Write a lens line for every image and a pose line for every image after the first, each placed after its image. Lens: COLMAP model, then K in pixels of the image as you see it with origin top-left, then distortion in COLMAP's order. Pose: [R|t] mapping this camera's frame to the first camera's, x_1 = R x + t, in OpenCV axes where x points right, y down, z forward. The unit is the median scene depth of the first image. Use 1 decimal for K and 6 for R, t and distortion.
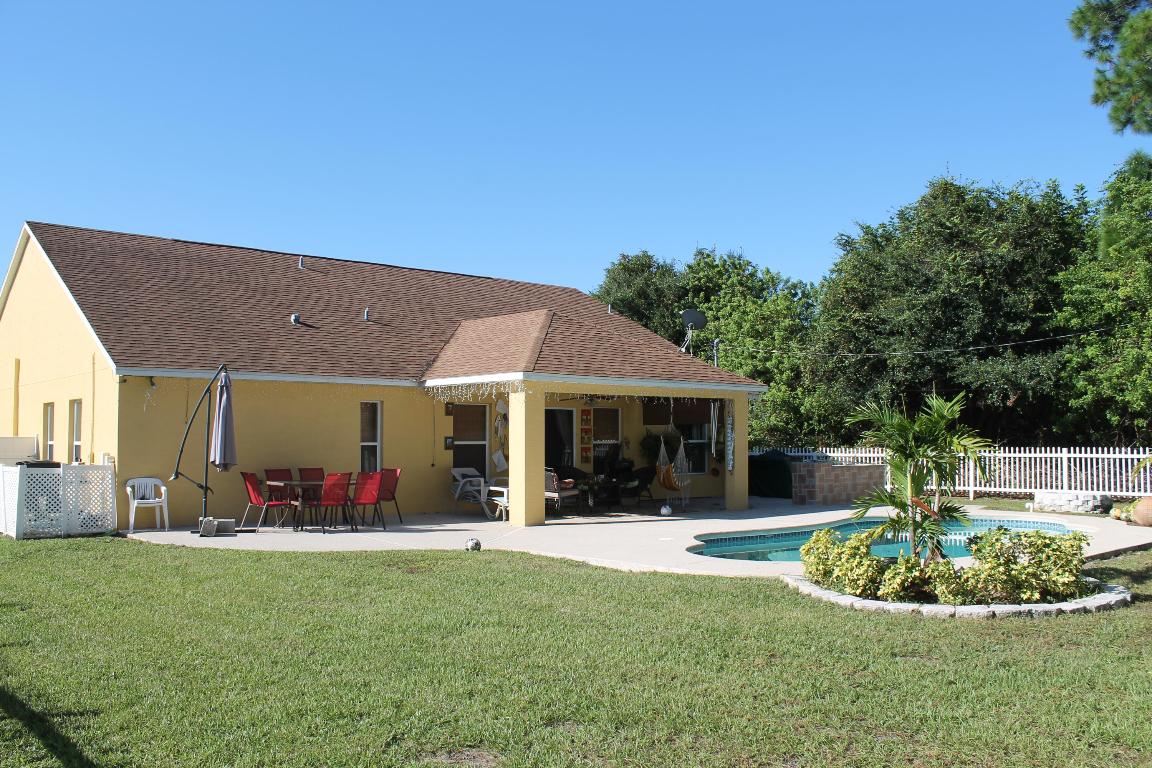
lens RADIAL K [[984.2, 0, 576.0], [0, 984.2, 384.0], [0, 0, 1]] dist [-0.161586, 0.142499]
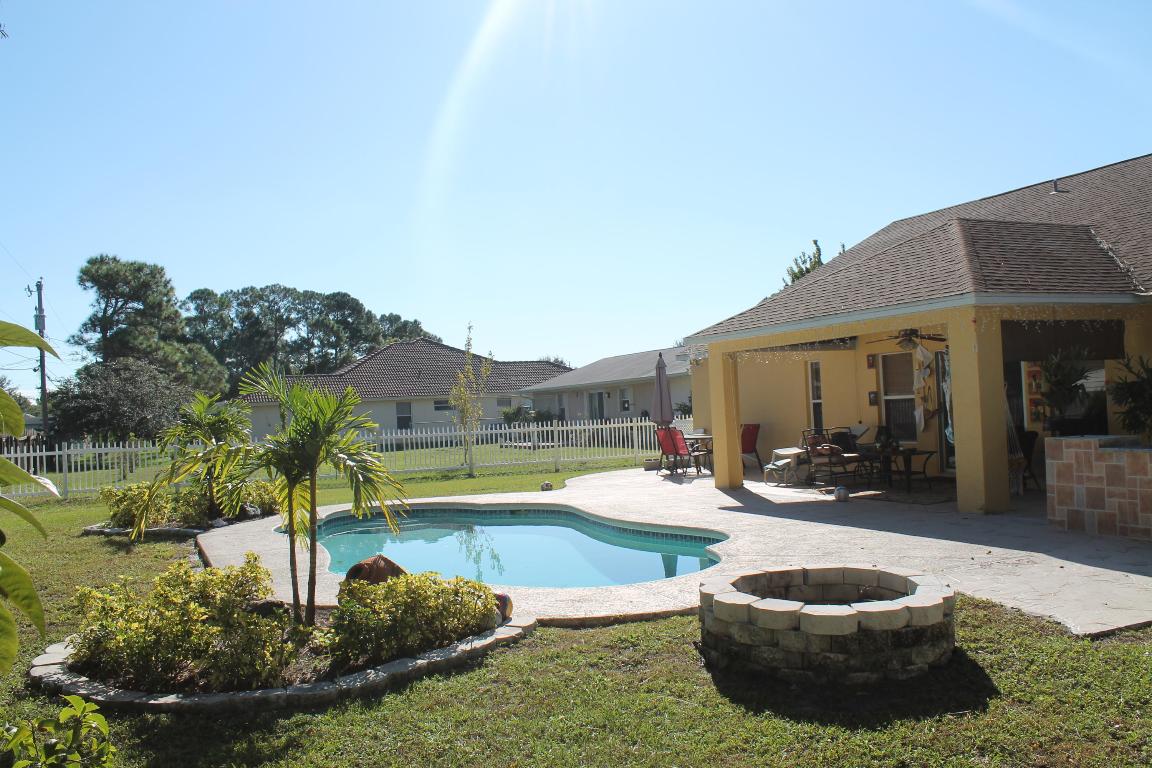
lens RADIAL K [[984.2, 0, 576.0], [0, 984.2, 384.0], [0, 0, 1]] dist [-0.161586, 0.142499]
pose [[-0.295527, -0.008158, -0.955299, 0.784847], [0.096450, 0.994599, -0.038331, 0.052392], [0.950453, -0.103467, -0.293144, 0.957063]]
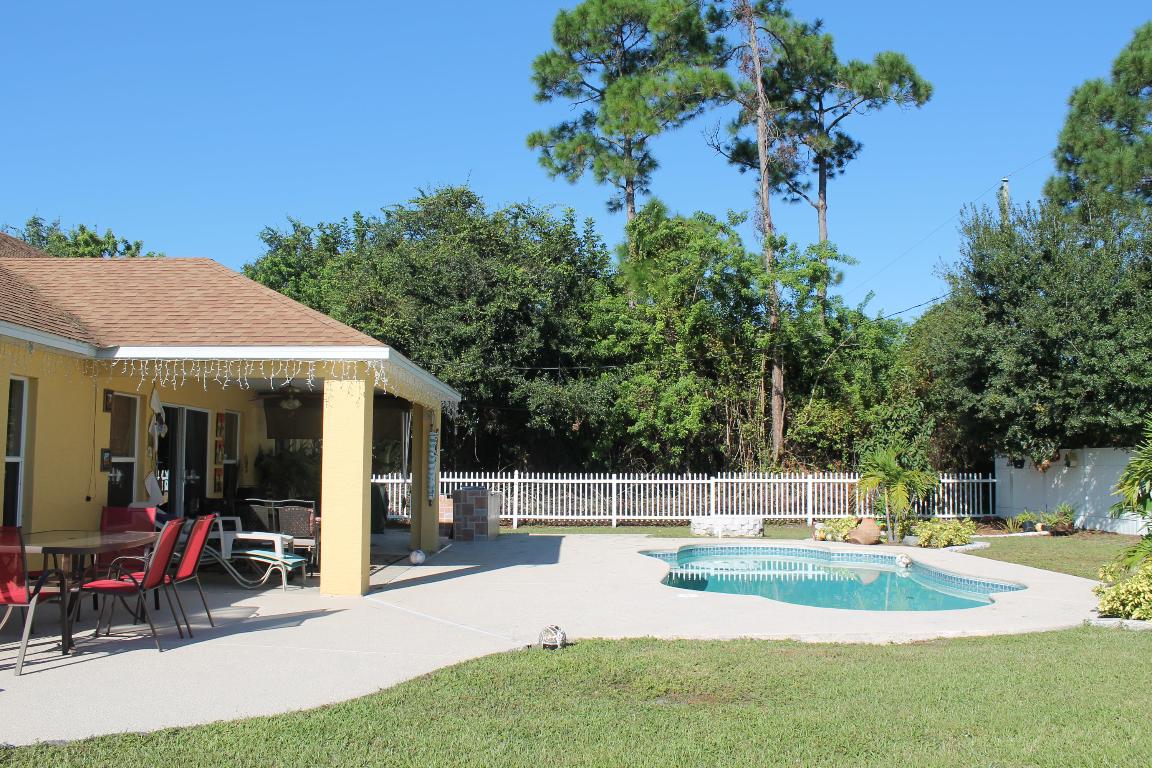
lens RADIAL K [[984.2, 0, 576.0], [0, 984.2, 384.0], [0, 0, 1]] dist [-0.161586, 0.142499]
pose [[0.666113, 0.067048, 0.742831, -0.346837], [-0.047701, 0.997742, -0.047281, 0.027697], [-0.744324, -0.003940, 0.667808, 0.399400]]
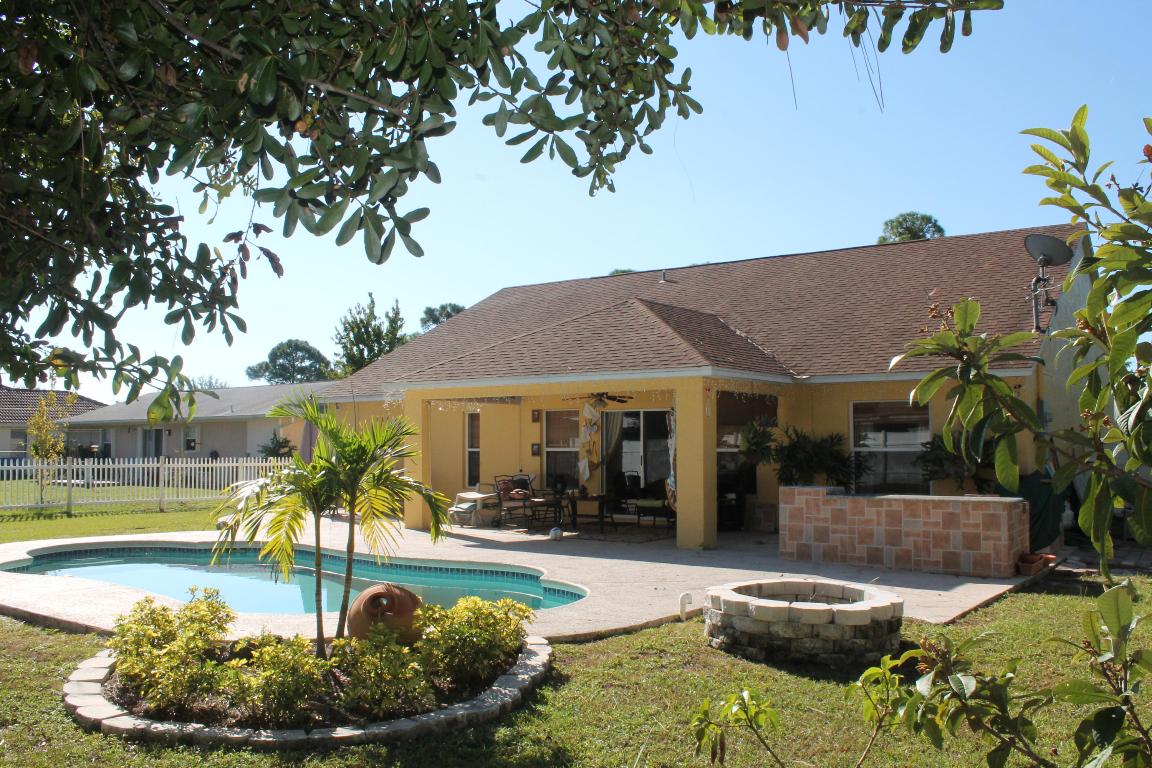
lens RADIAL K [[984.2, 0, 576.0], [0, 984.2, 384.0], [0, 0, 1]] dist [-0.161586, 0.142499]
pose [[0.226525, -0.058752, -0.972232, 0.833224], [0.052813, 0.997452, -0.047971, 0.041412], [0.972573, -0.040480, 0.229050, 0.772621]]
